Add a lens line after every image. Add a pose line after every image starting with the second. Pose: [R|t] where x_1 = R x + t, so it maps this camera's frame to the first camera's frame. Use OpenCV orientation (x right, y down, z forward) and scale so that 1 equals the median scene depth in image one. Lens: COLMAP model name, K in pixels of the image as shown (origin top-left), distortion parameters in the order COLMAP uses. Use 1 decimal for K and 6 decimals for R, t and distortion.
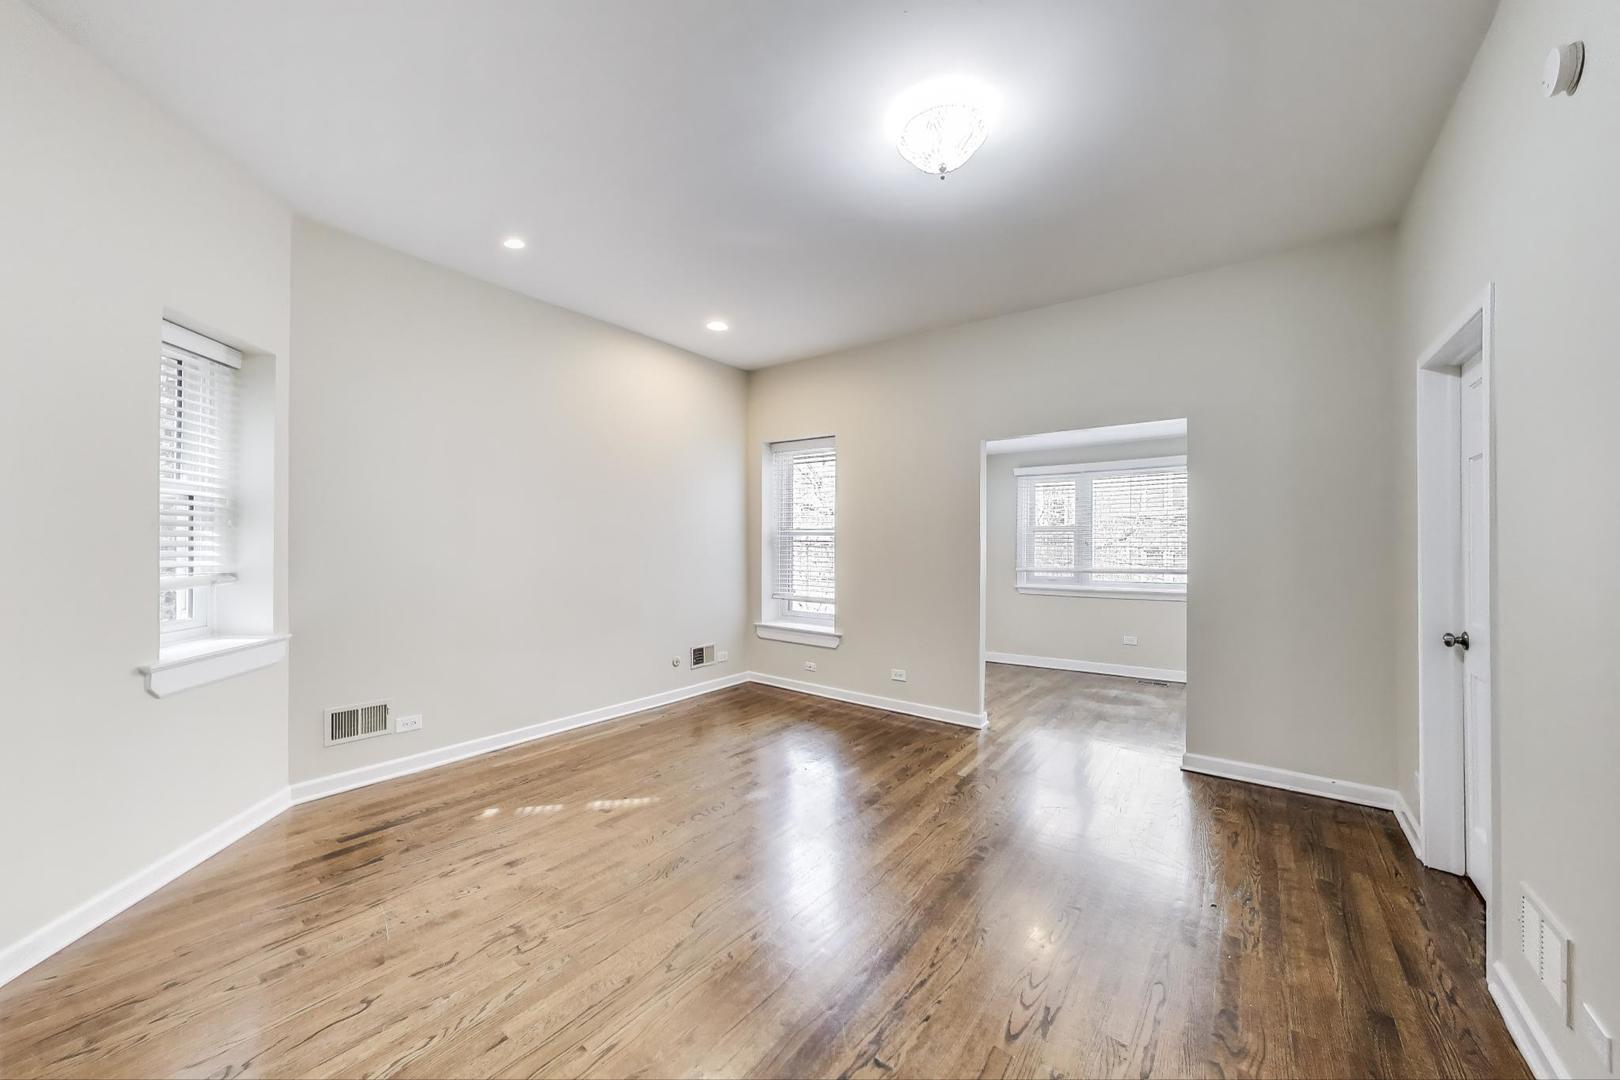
lens RADIAL K [[587.5, 0, 809.9], [0, 587.5, 541.9], [0, 0, 1]] dist [0.001621, 0.000165]
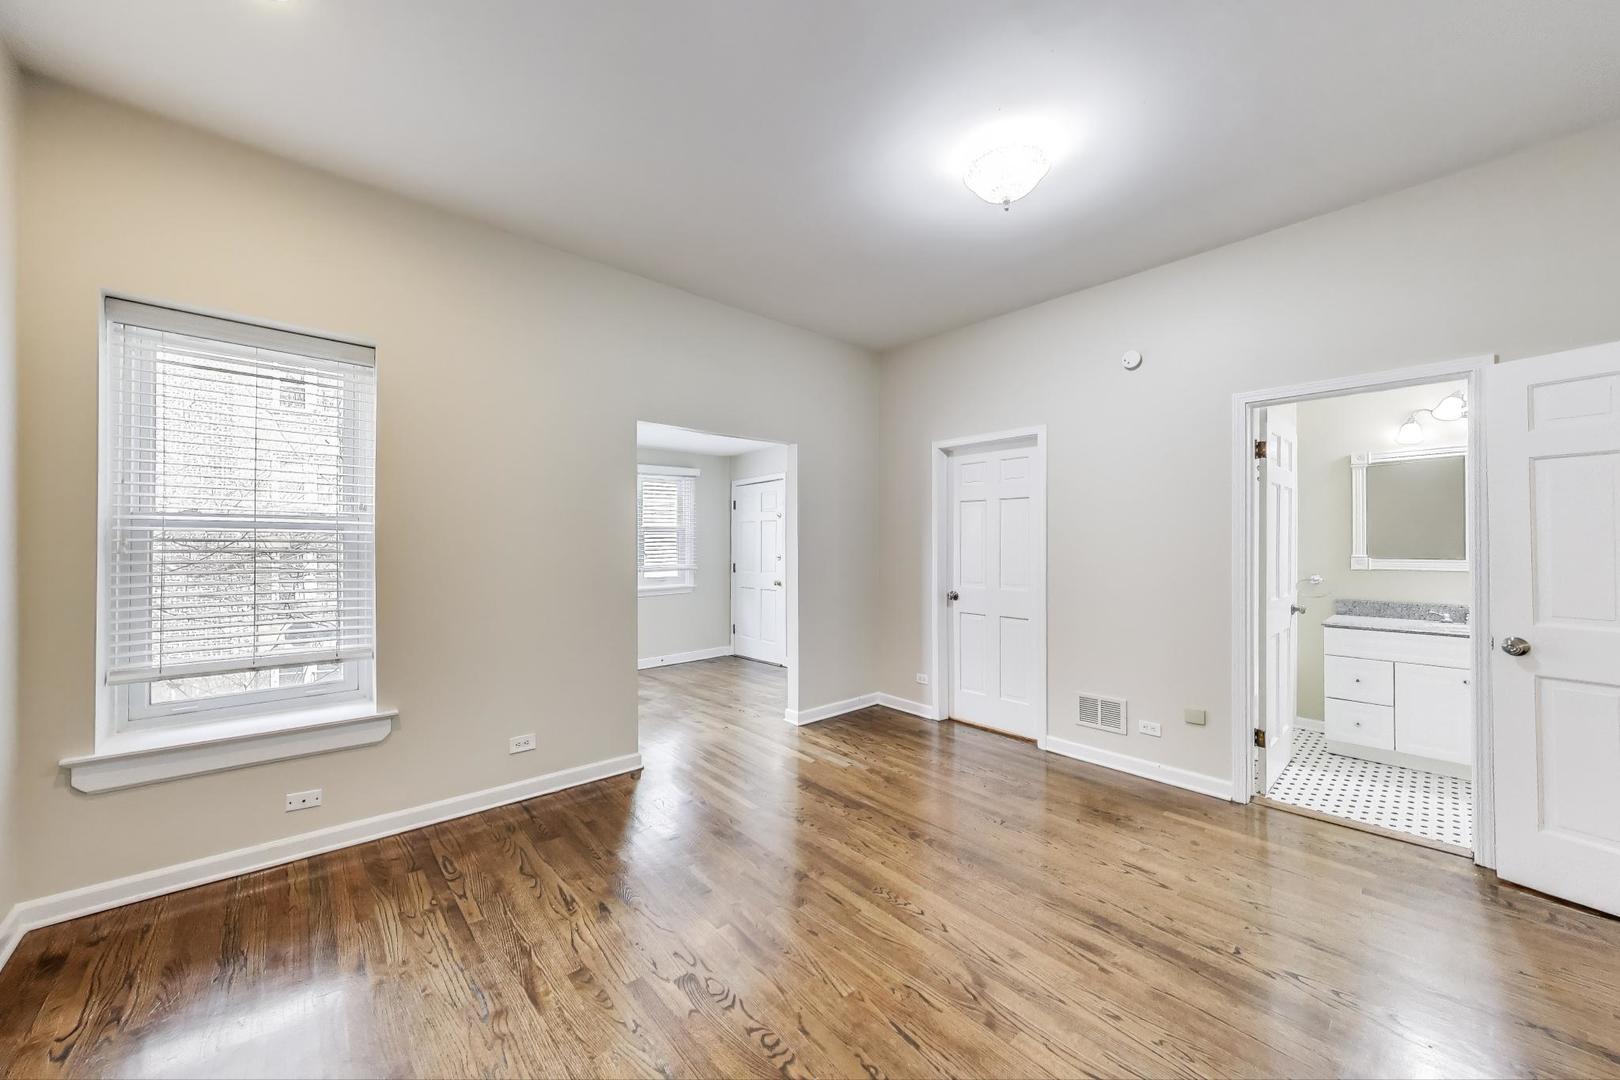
lens RADIAL K [[587.5, 0, 809.9], [0, 587.5, 541.9], [0, 0, 1]] dist [0.001621, 0.000165]
pose [[0.201309, -0.003108, 0.979523, -0.628810], [-0.002211, 0.999991, 0.003627, -0.008443], [-0.979525, -0.002896, 0.201300, 0.783814]]
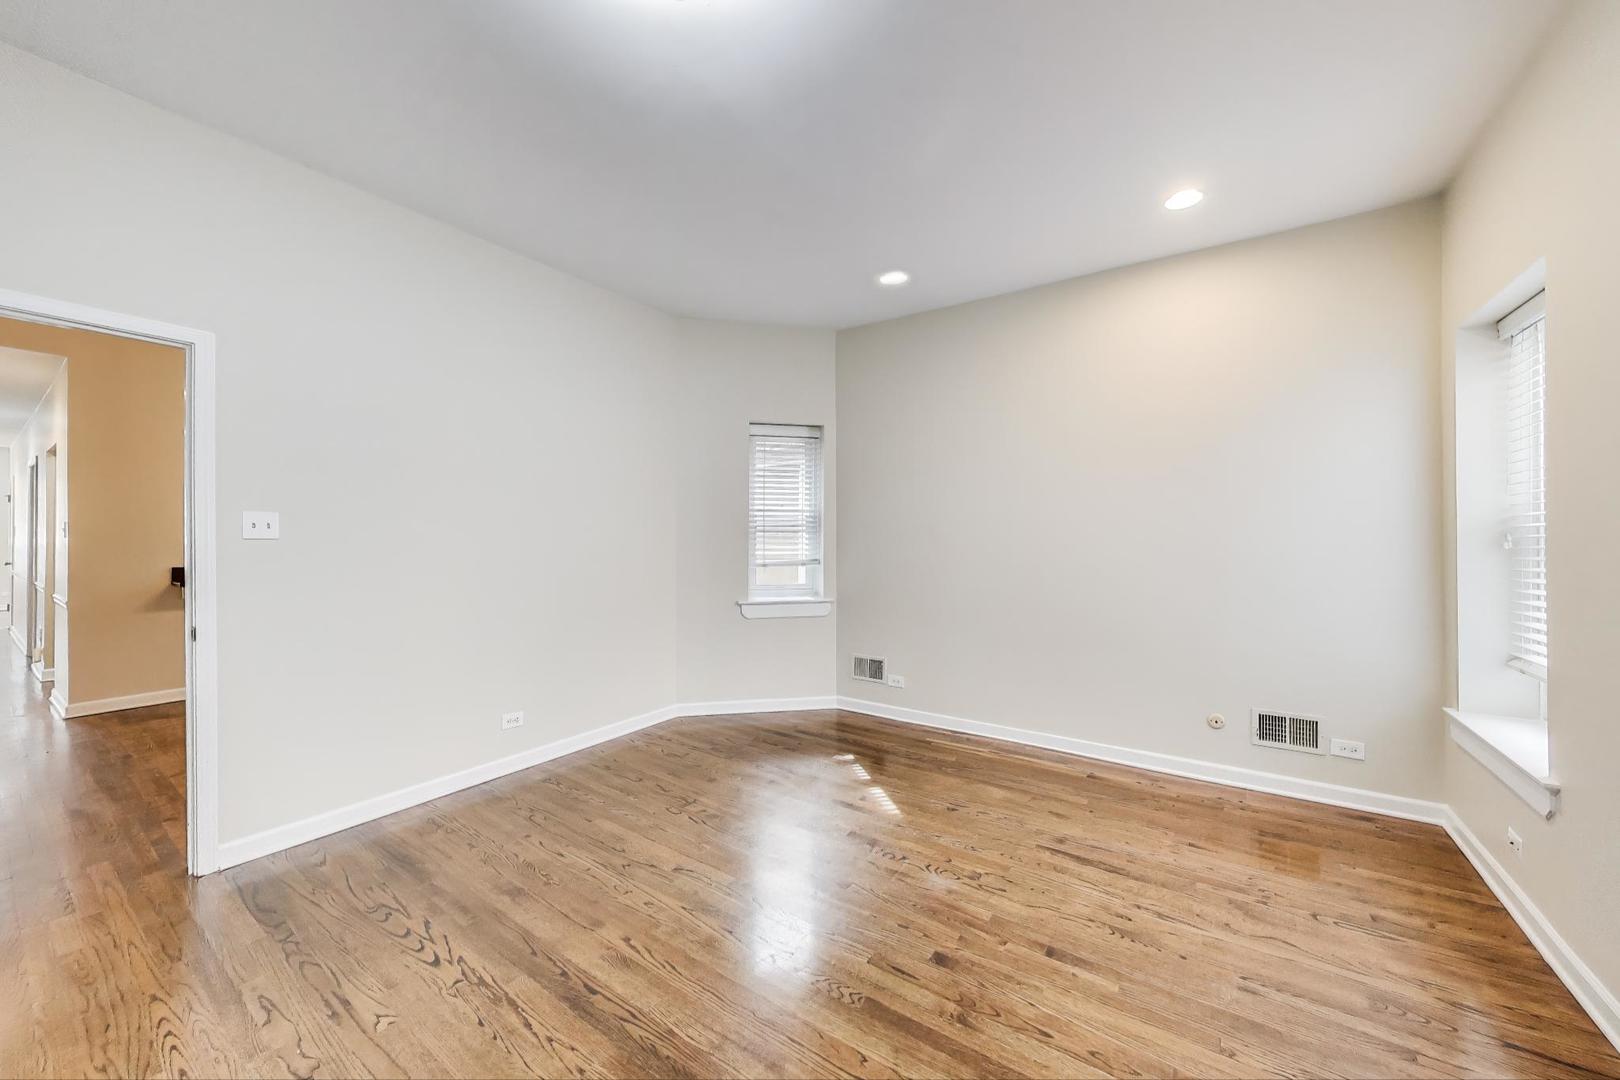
lens RADIAL K [[584.6, 0, 819.6], [0, 584.6, 540.3], [0, 0, 1]] dist [-0.001015, -0.000003]
pose [[0.043775, -0.005030, -0.999029, 0.624314], [-0.000266, 0.999987, -0.005046, 0.002561], [0.999041, 0.000487, 0.043773, 0.788522]]
